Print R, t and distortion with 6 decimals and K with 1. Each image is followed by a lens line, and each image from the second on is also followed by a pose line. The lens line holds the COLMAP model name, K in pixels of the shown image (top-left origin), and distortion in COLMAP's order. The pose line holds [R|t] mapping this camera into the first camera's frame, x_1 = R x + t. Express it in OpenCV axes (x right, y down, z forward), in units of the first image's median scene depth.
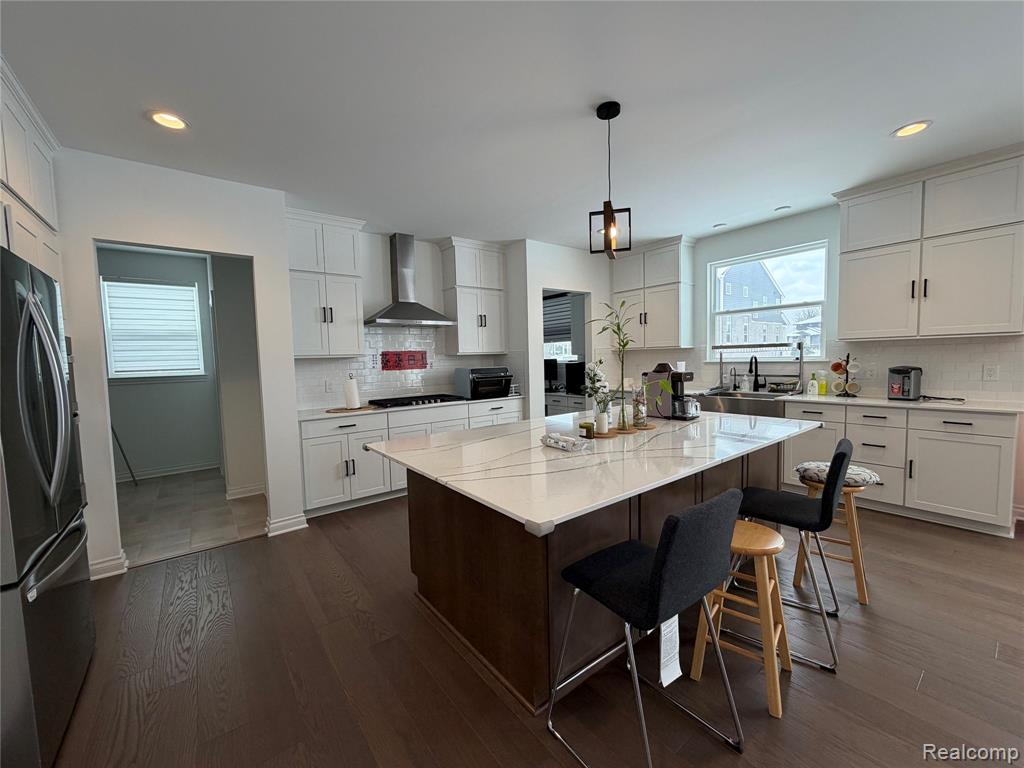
lens RADIAL K [[407.6, 0, 510.2], [0, 407.6, 385.3], [0, 0, 1]] dist [-0.000902, 0.000282]
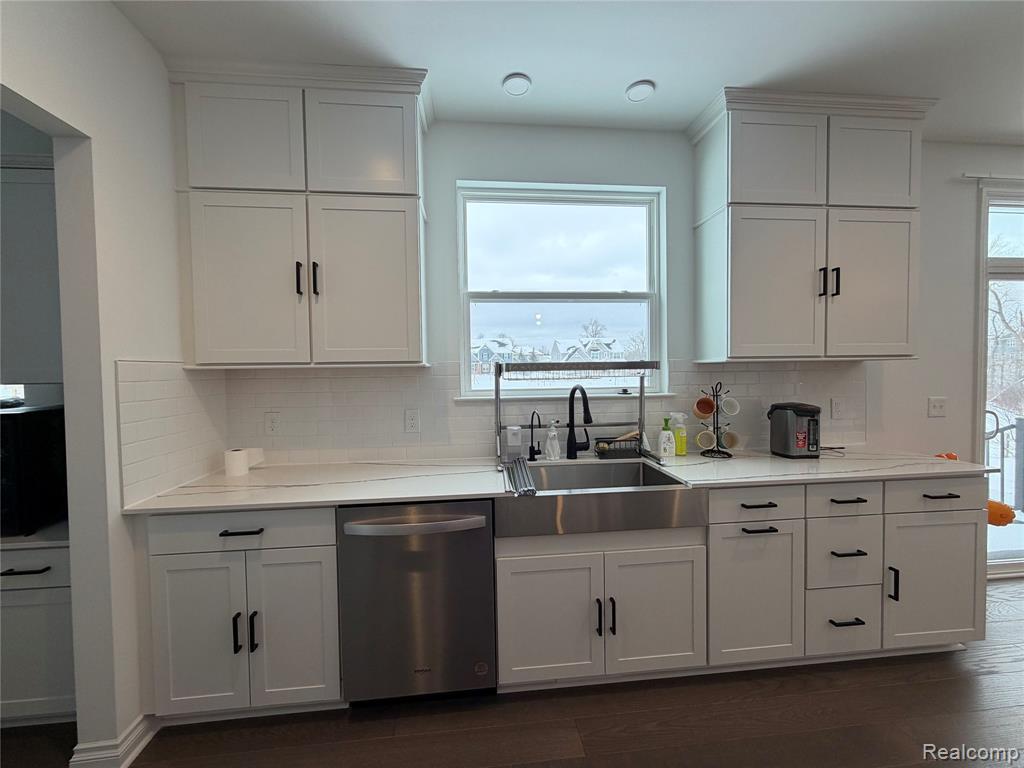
lens RADIAL K [[407.6, 0, 510.2], [0, 407.6, 385.3], [0, 0, 1]] dist [-0.000902, 0.000282]
pose [[0.527713, -0.007066, 0.849393, 0.150006], [0.058194, 0.997917, -0.027853, -0.065393], [-0.847427, 0.064128, 0.527025, 0.821454]]
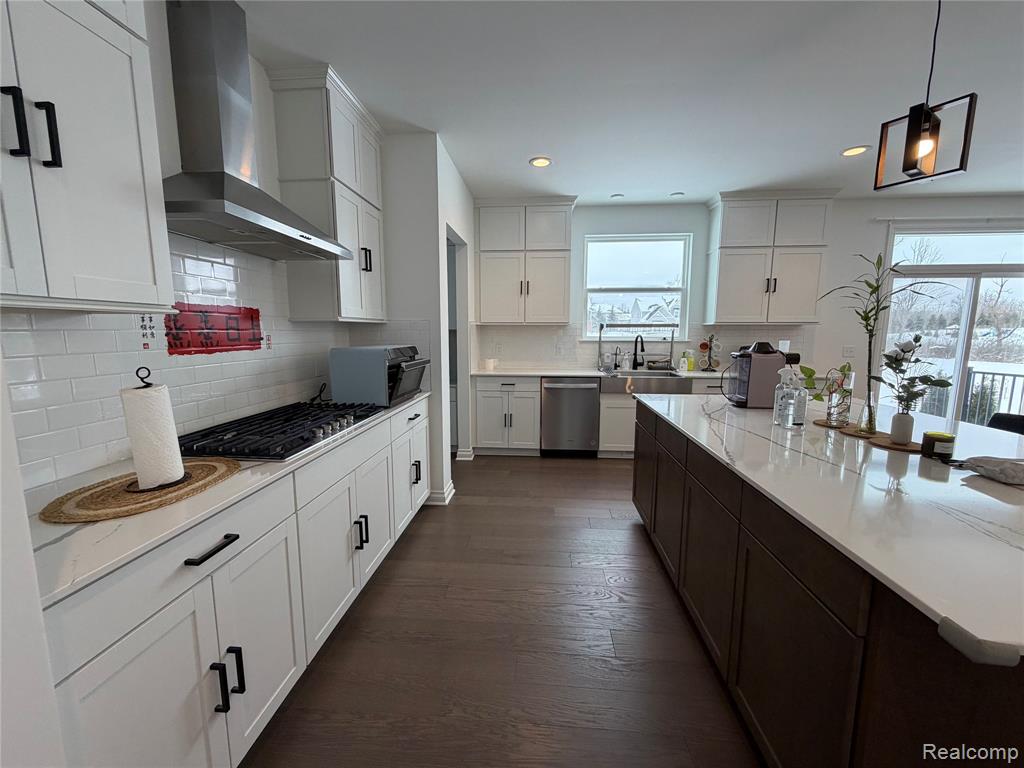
lens RADIAL K [[407.6, 0, 510.2], [0, 407.6, 385.3], [0, 0, 1]] dist [-0.000902, 0.000282]
pose [[0.673843, -0.069820, 0.735568, -0.391057], [0.030413, 0.997303, 0.066804, -0.024961], [-0.738248, -0.022645, 0.674149, 0.548203]]
